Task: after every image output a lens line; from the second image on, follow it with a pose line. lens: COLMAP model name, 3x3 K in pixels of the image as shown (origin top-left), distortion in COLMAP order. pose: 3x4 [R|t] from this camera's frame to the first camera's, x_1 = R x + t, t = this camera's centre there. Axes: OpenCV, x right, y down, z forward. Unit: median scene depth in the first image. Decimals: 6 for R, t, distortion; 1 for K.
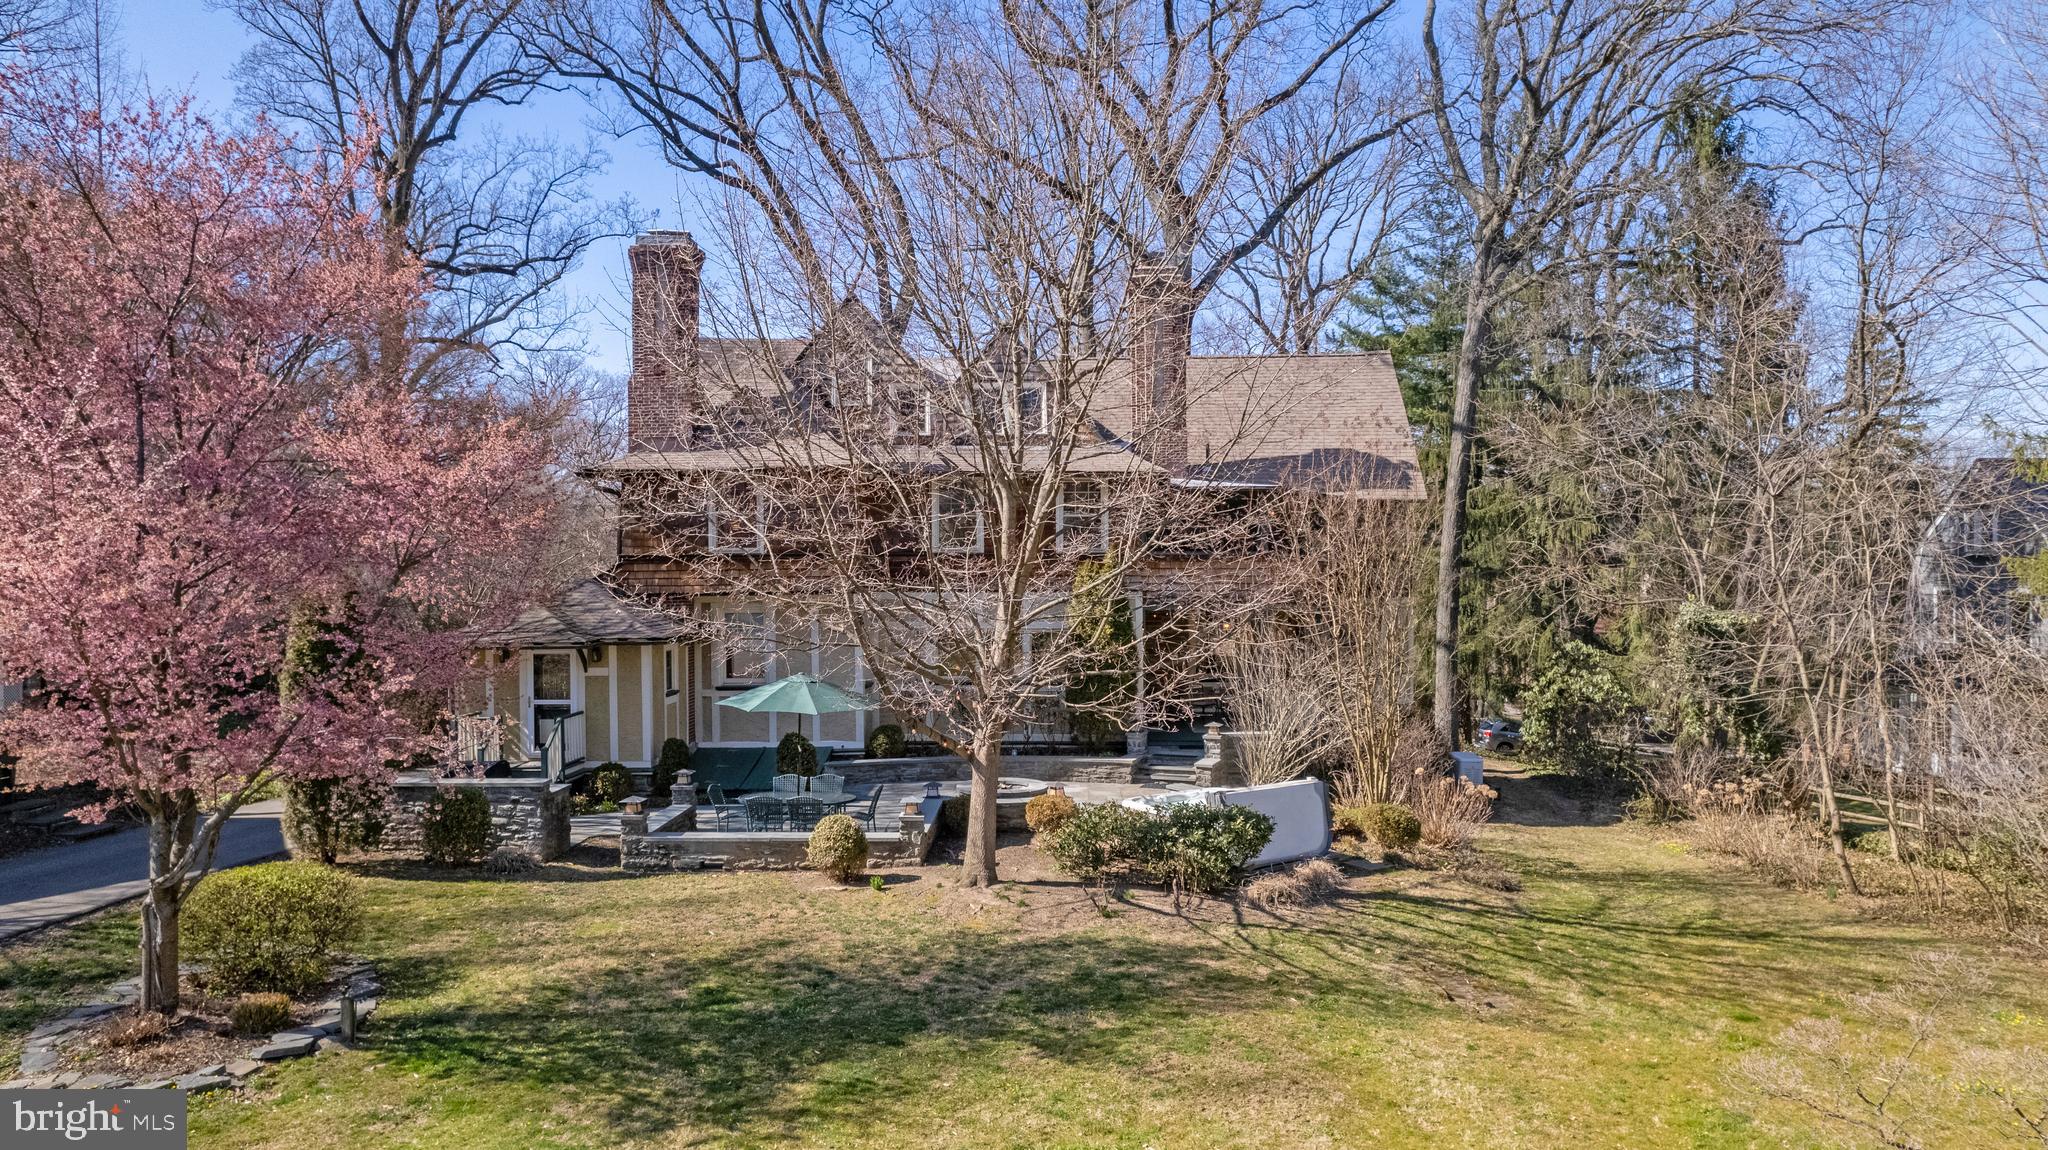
lens RADIAL K [[1317.7, 0, 1024.0], [0, 1317.7, 575.0], [0, 0, 1]] dist [-0.054316, 0.014315]
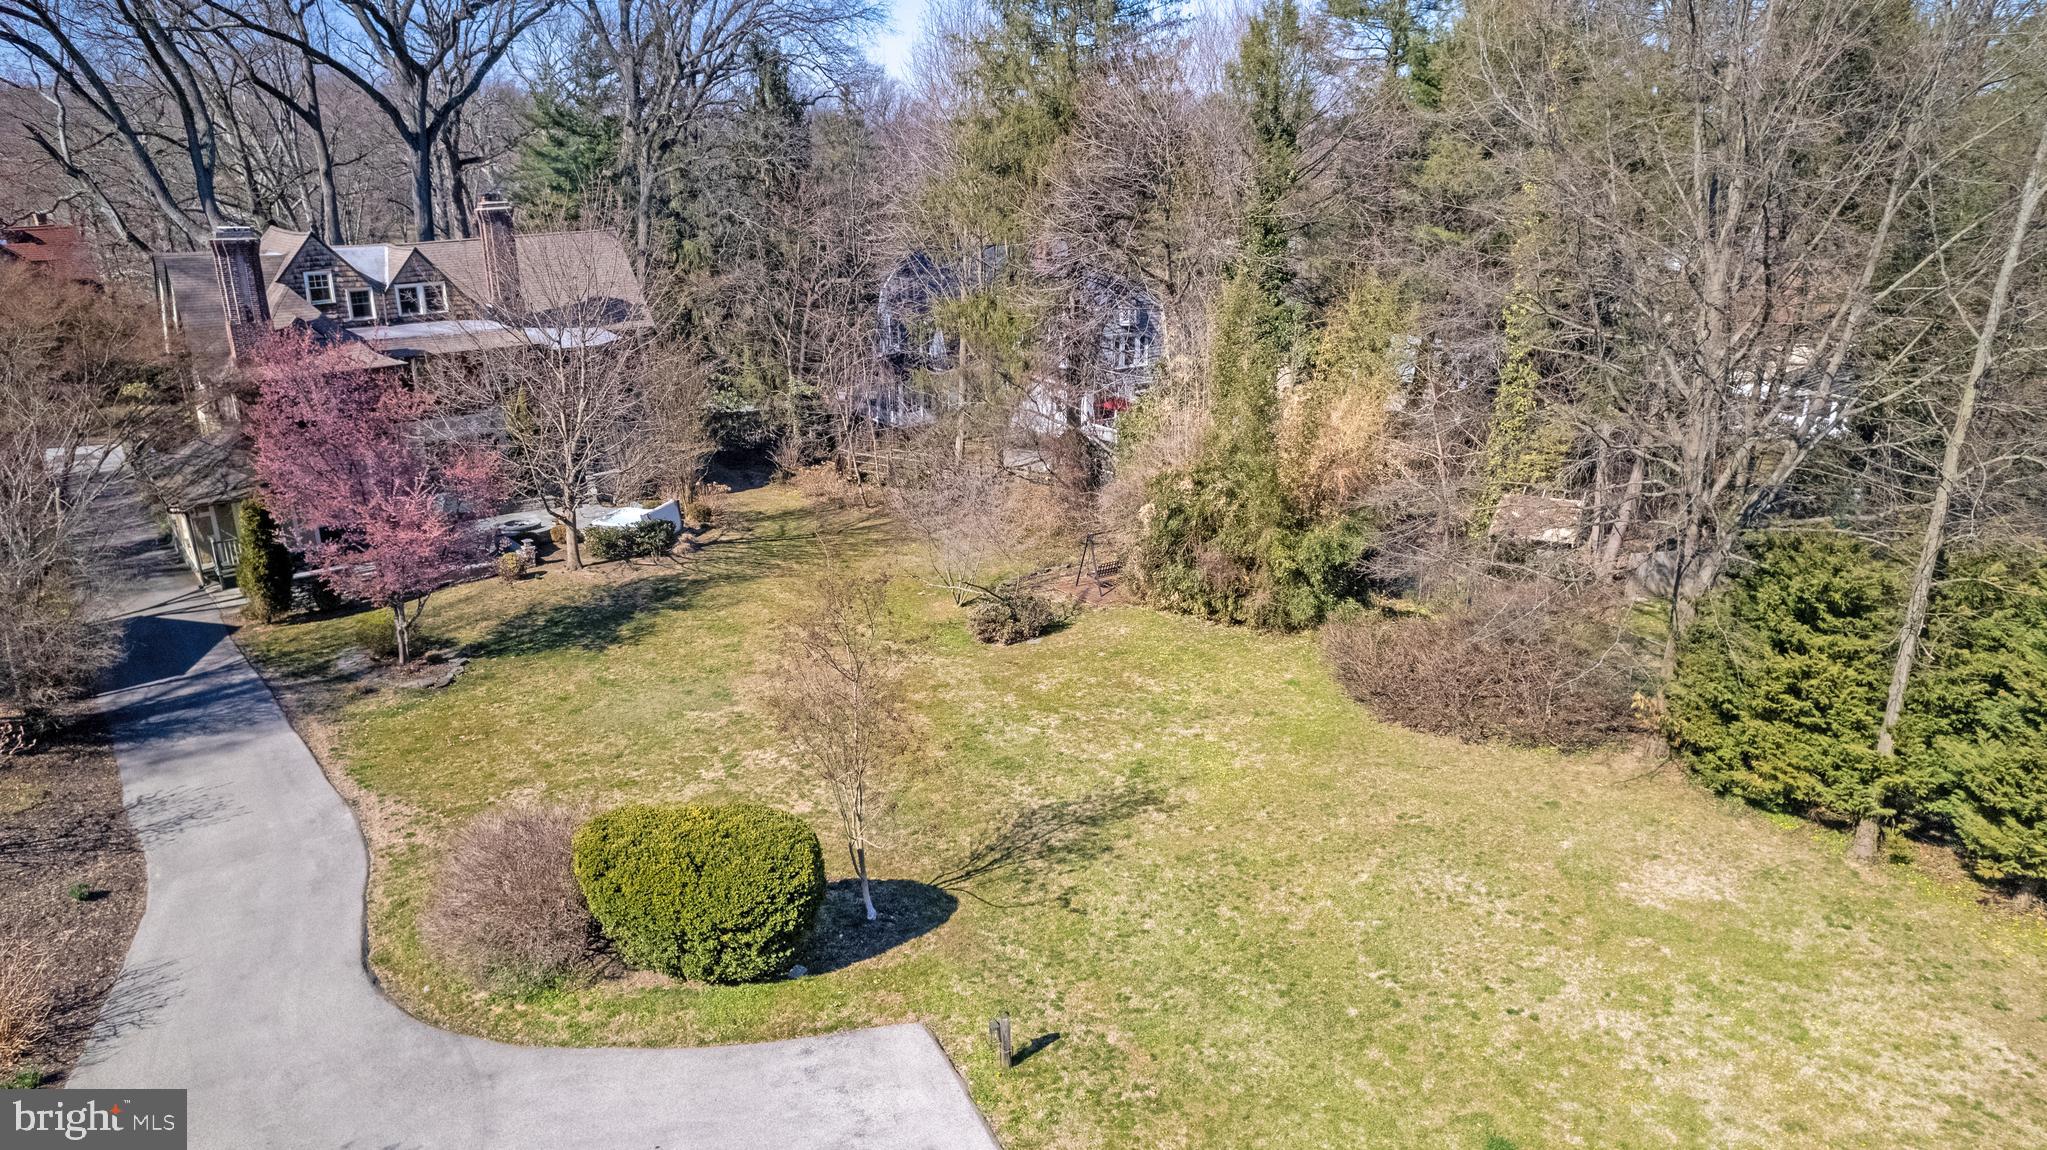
lens RADIAL K [[1347.7, 0, 1023.5], [0, 1347.7, 575.0], [0, 0, 1]] dist [-0.073521, 0.073832]
pose [[0.761148, -0.202562, 0.616135, -0.826062], [0.011046, 0.953889, 0.299957, -0.440184], [-0.648484, -0.221506, 0.728288, -1.226218]]
